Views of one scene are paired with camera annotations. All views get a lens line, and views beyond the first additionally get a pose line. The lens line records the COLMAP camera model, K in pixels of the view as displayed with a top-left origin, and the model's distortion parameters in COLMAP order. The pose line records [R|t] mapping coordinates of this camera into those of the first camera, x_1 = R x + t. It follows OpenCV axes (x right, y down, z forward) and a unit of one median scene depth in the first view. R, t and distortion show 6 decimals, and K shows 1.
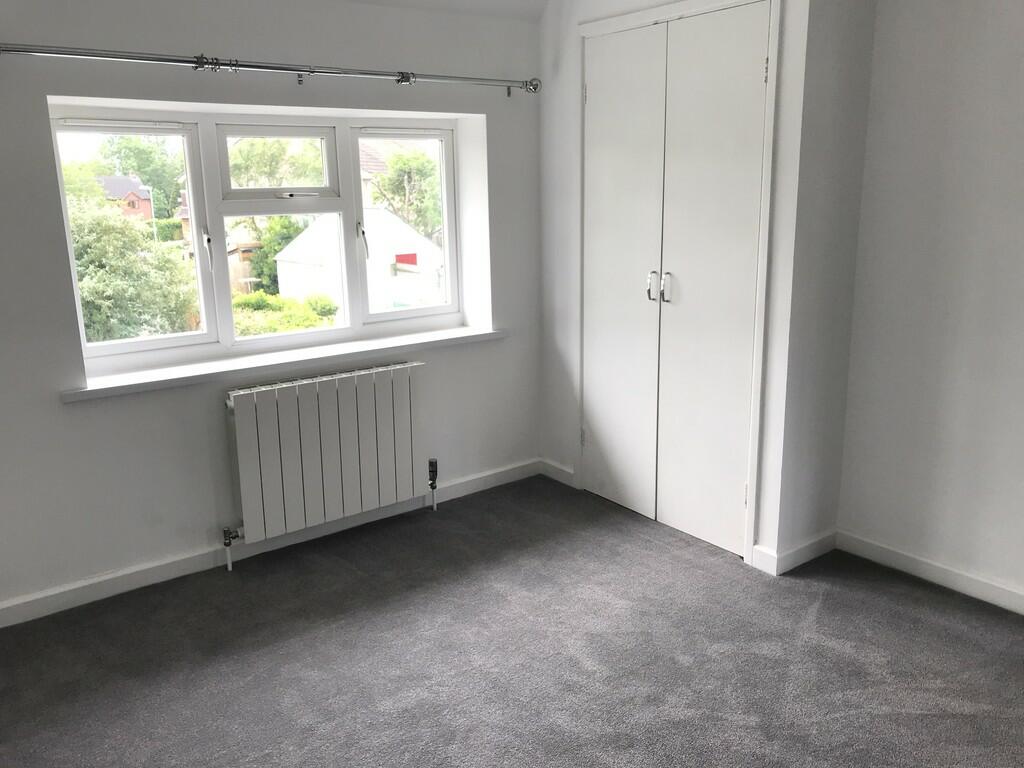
lens RADIAL K [[918.4, 0, 512.0], [0, 918.4, 384.0], [0, 0, 1]] dist [0.089526, 0.004321]
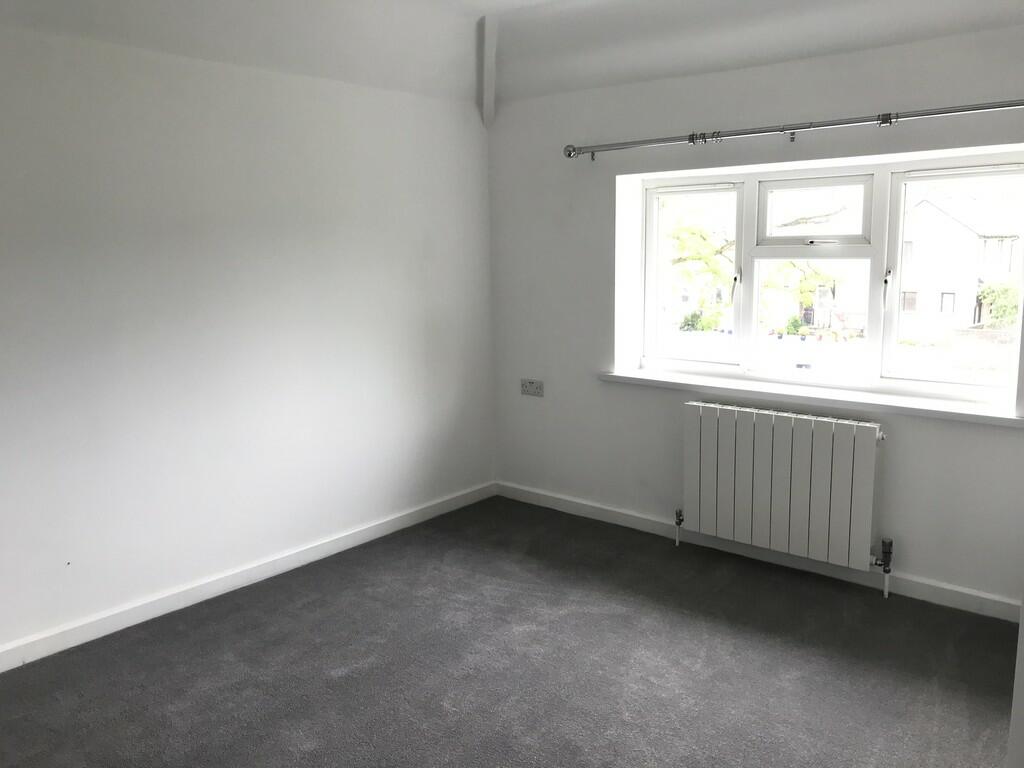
lens RADIAL K [[855.3, 0, 512.0], [0, 855.3, 384.0], [0, 0, 1]] dist [-0.009444, 0.000425]
pose [[0.181480, 0.184141, -0.966001, 0.695808], [-0.199552, 0.968771, 0.147180, -0.126018], [0.962935, 0.166057, 0.212558, 0.505974]]
